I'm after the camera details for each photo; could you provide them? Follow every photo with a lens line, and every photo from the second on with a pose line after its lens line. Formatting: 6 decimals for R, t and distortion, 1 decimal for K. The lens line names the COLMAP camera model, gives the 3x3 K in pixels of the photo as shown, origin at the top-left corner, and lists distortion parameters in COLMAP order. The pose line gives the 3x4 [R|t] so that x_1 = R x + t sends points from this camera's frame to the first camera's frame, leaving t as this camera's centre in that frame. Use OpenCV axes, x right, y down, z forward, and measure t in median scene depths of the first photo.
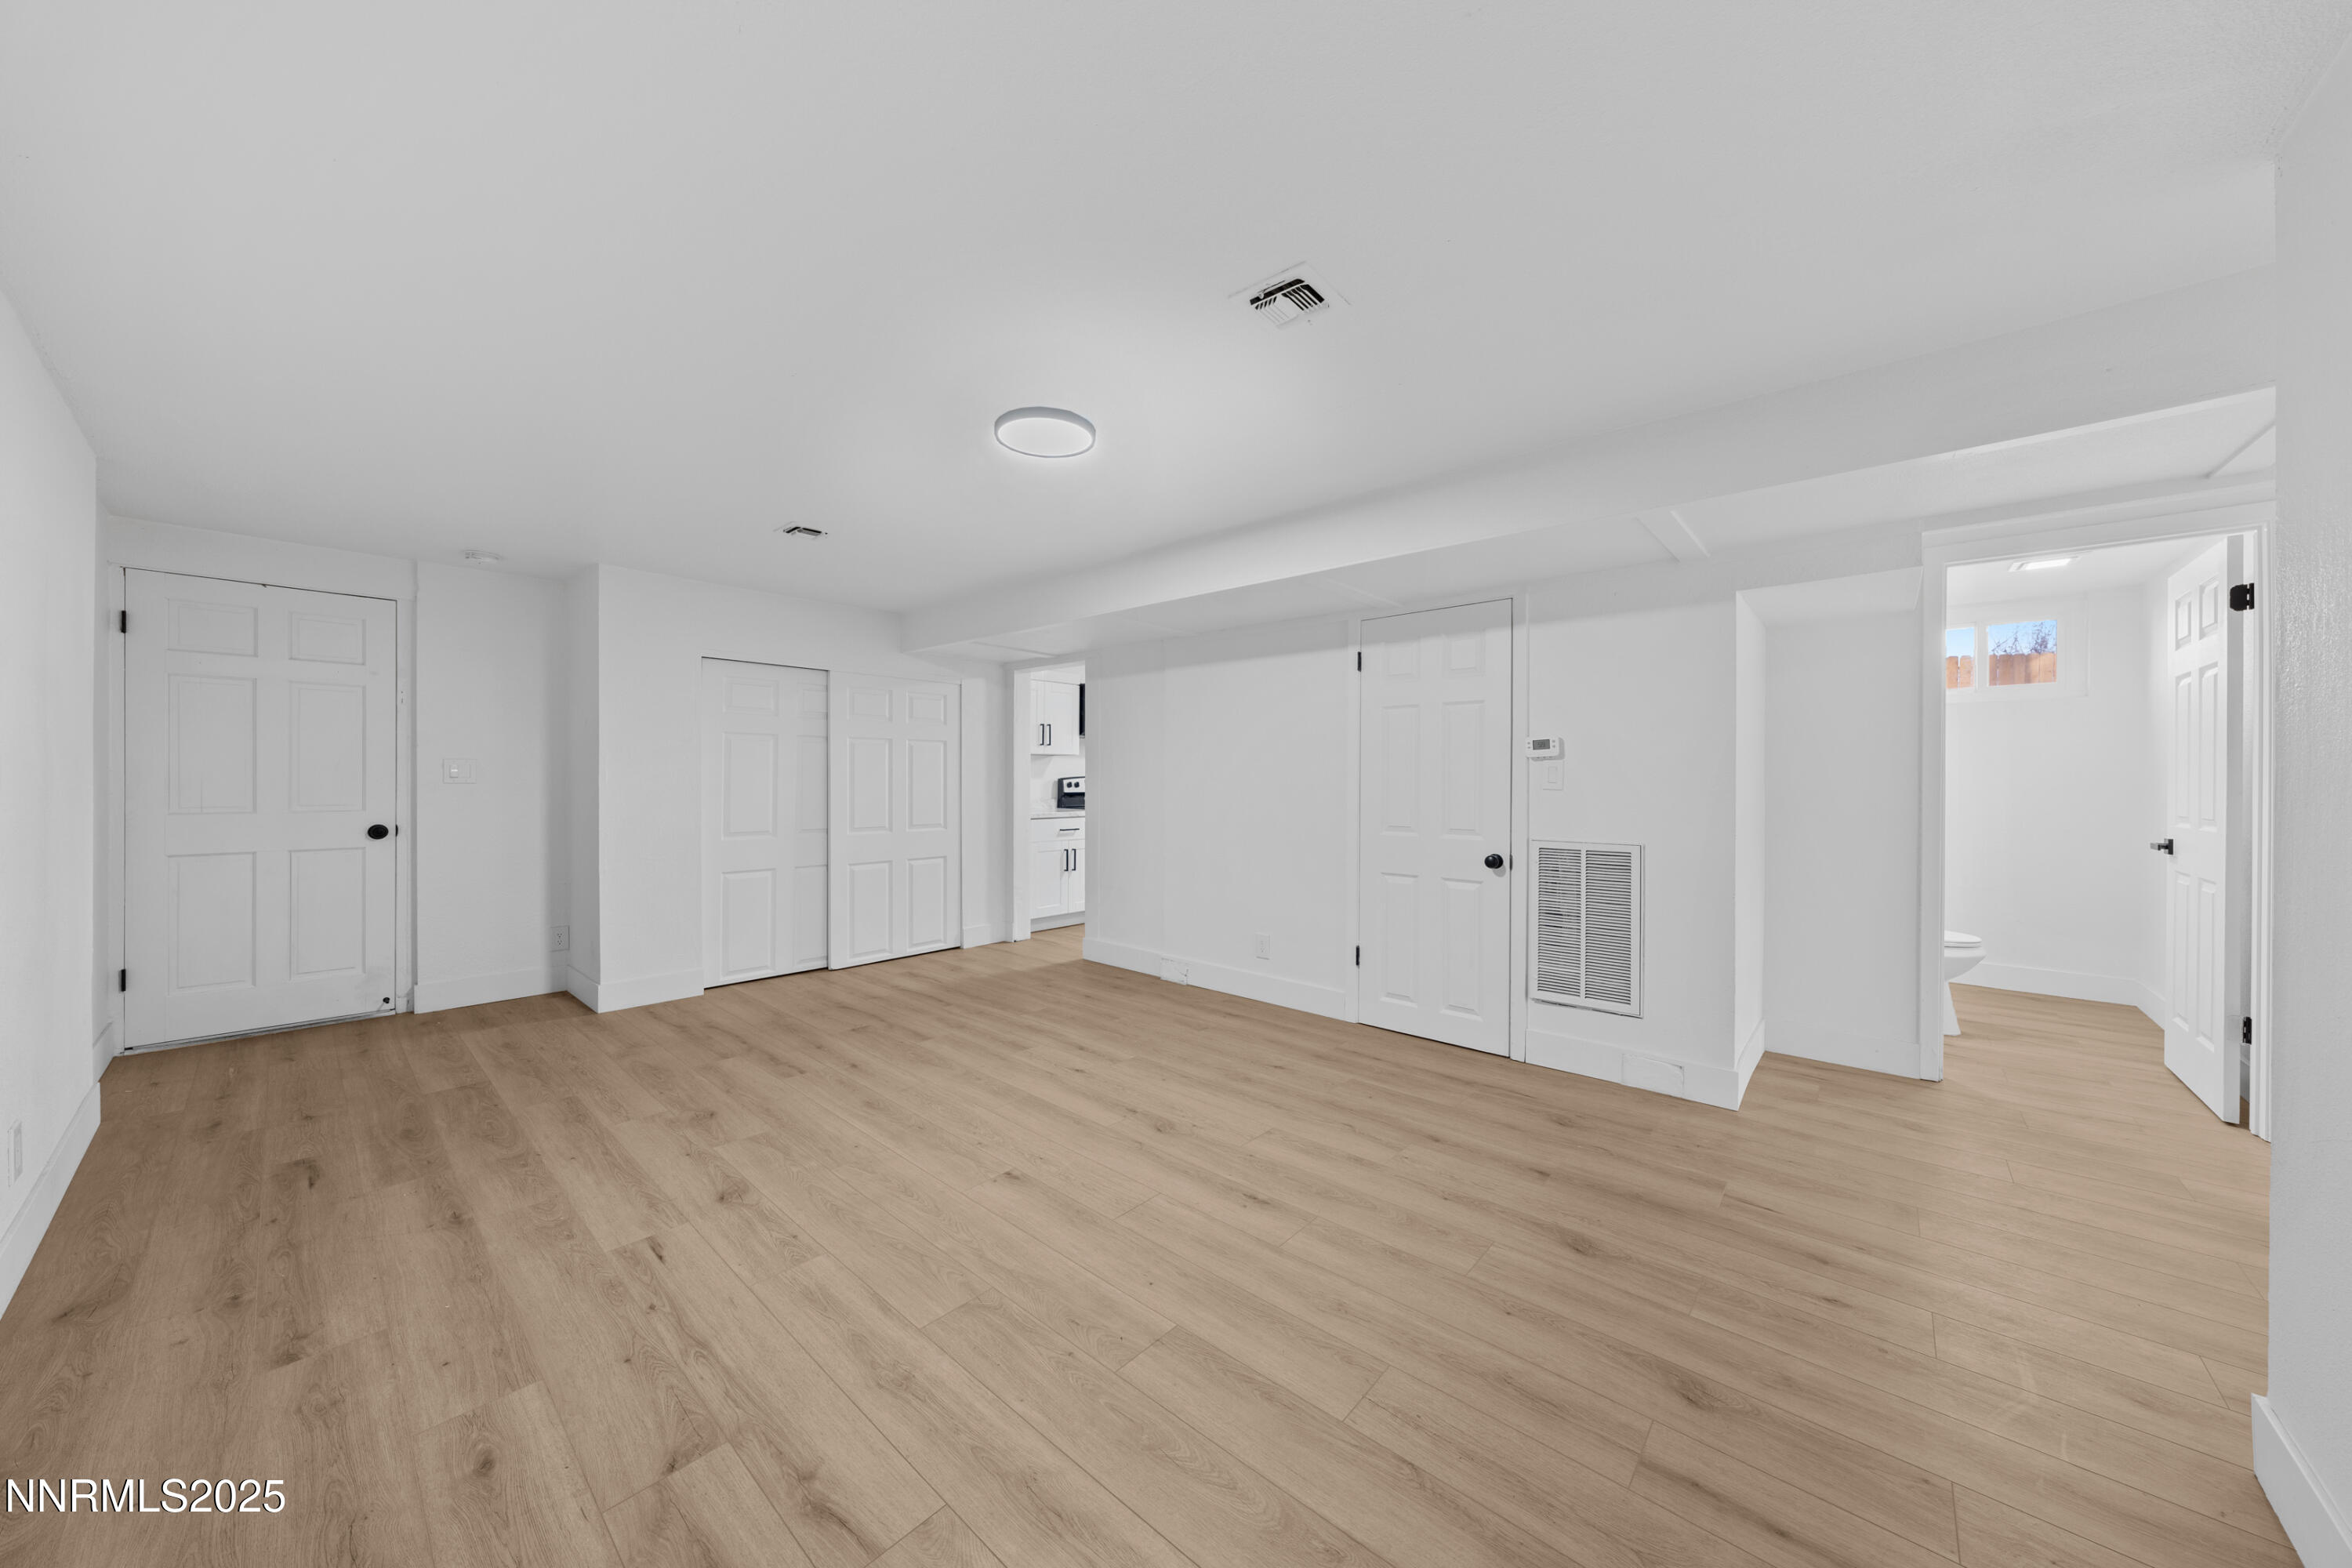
lens RADIAL K [[798.9, 0, 1172.0], [0, 798.9, 779.7], [0, 0, 1]] dist [-0.002387, 0.000003]
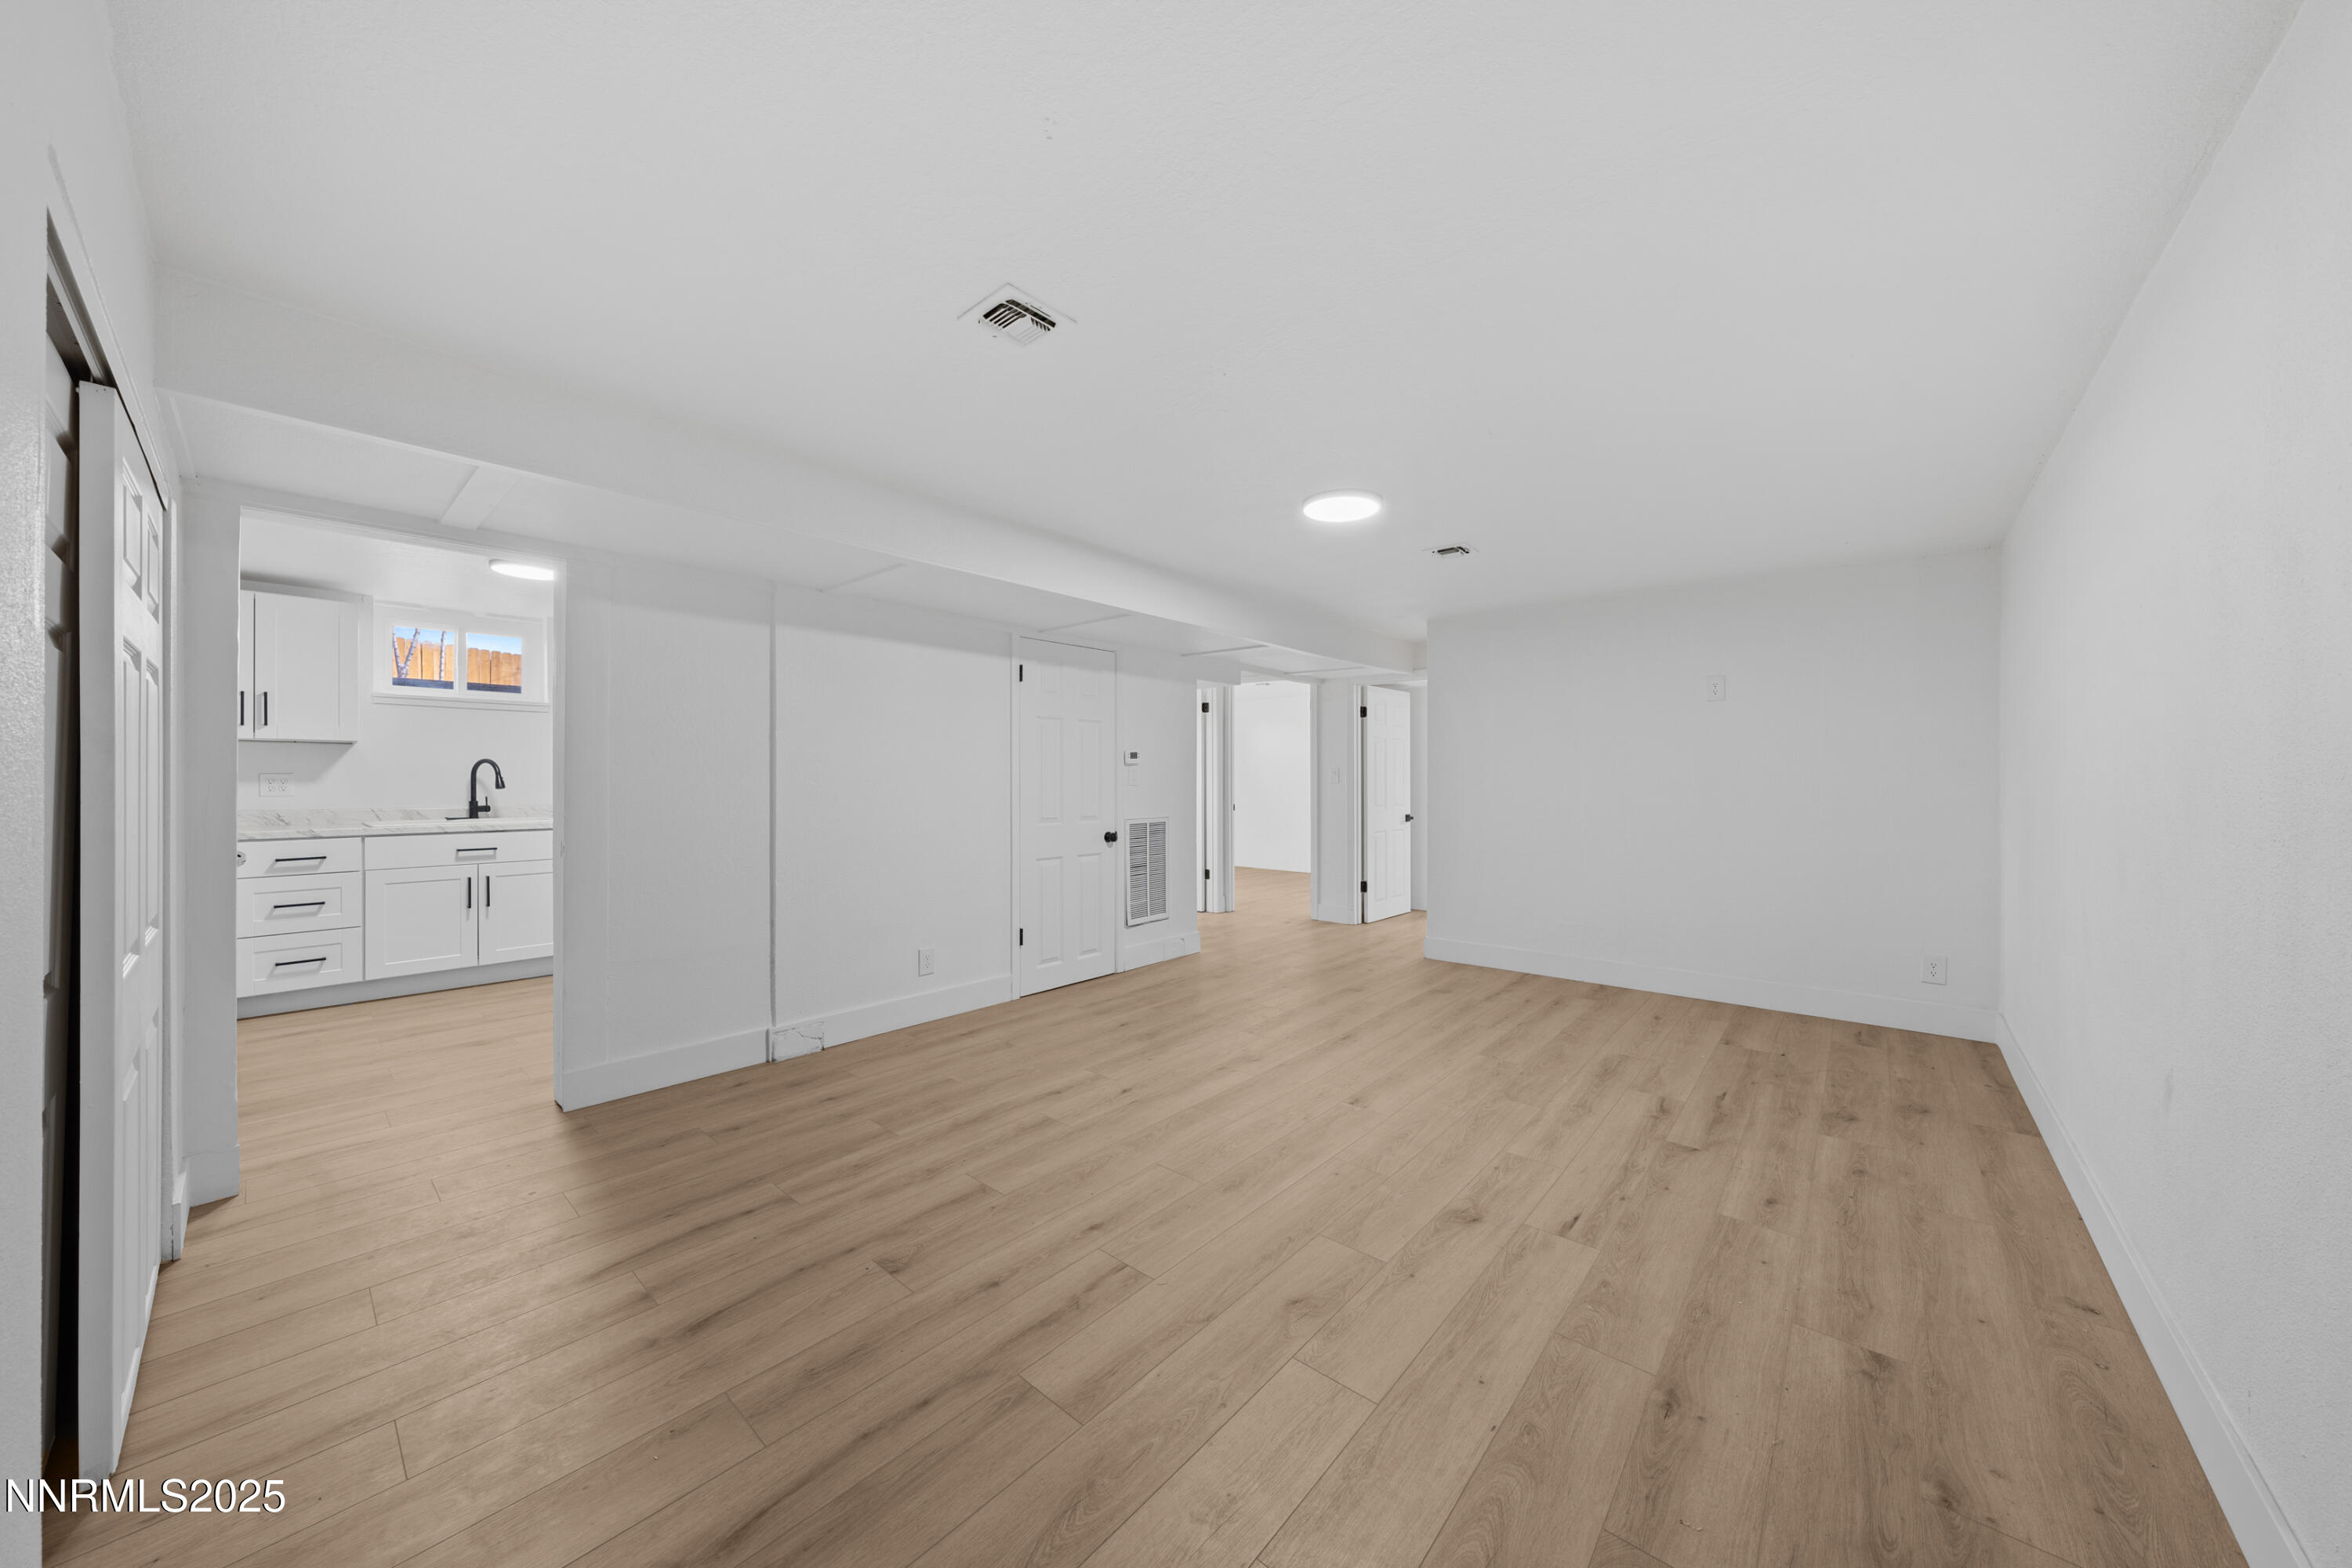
lens RADIAL K [[798.9, 0, 1172.0], [0, 798.9, 779.7], [0, 0, 1]] dist [-0.002387, 0.000003]
pose [[-0.012997, -0.005931, 0.999898, -1.129983], [-0.000435, 0.999982, 0.005926, -0.007911], [-0.999915, -0.000358, -0.013000, 1.026277]]
